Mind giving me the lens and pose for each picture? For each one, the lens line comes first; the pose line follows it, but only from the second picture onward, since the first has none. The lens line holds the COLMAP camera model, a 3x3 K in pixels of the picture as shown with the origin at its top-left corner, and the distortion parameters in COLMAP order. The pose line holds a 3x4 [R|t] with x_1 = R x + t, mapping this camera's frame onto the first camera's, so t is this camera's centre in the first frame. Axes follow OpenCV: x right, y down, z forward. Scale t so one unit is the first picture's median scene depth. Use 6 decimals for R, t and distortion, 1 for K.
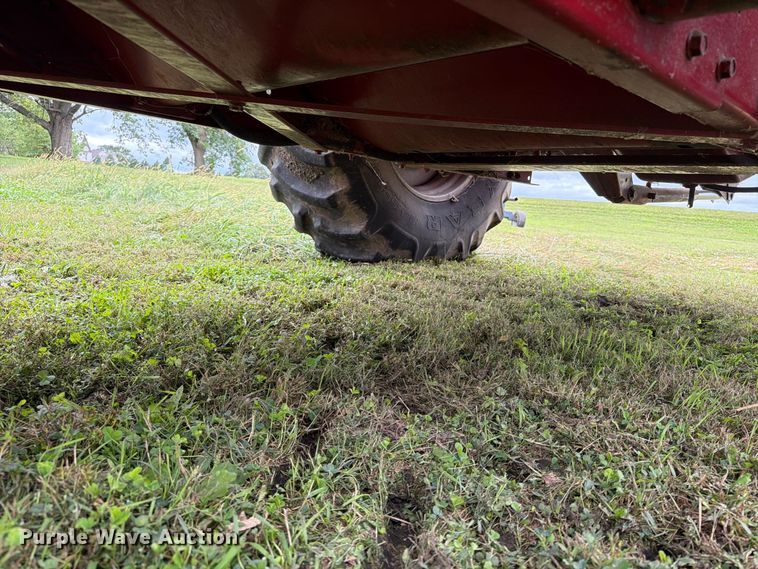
lens RADIAL K [[531.0, 0, 371.7], [0, 531.0, 289.2], [0, 0, 1]] dist [0.121404, -0.176141]
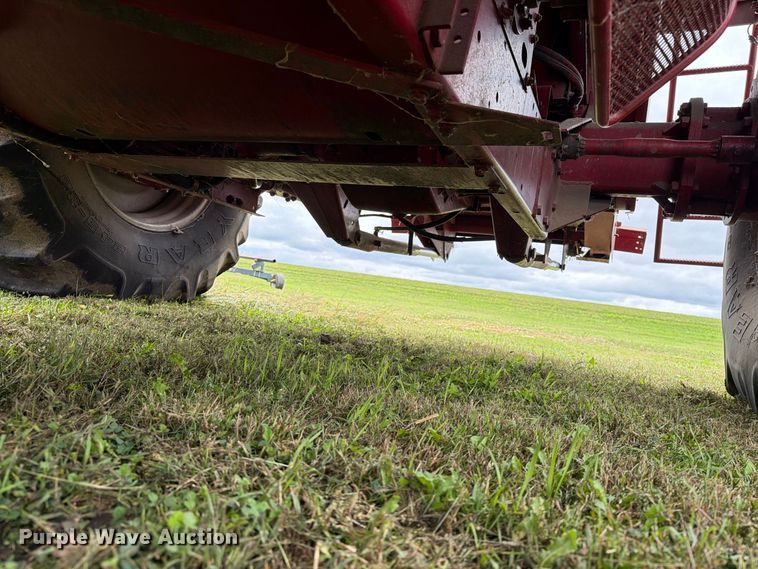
lens RADIAL K [[531.0, 0, 371.7], [0, 531.0, 289.2], [0, 0, 1]] dist [0.121404, -0.176141]
pose [[0.913544, 0.045028, 0.404239, 0.099575], [0.009265, 0.991292, -0.131358, 0.045735], [-0.406634, 0.123747, 0.905172, 0.096313]]
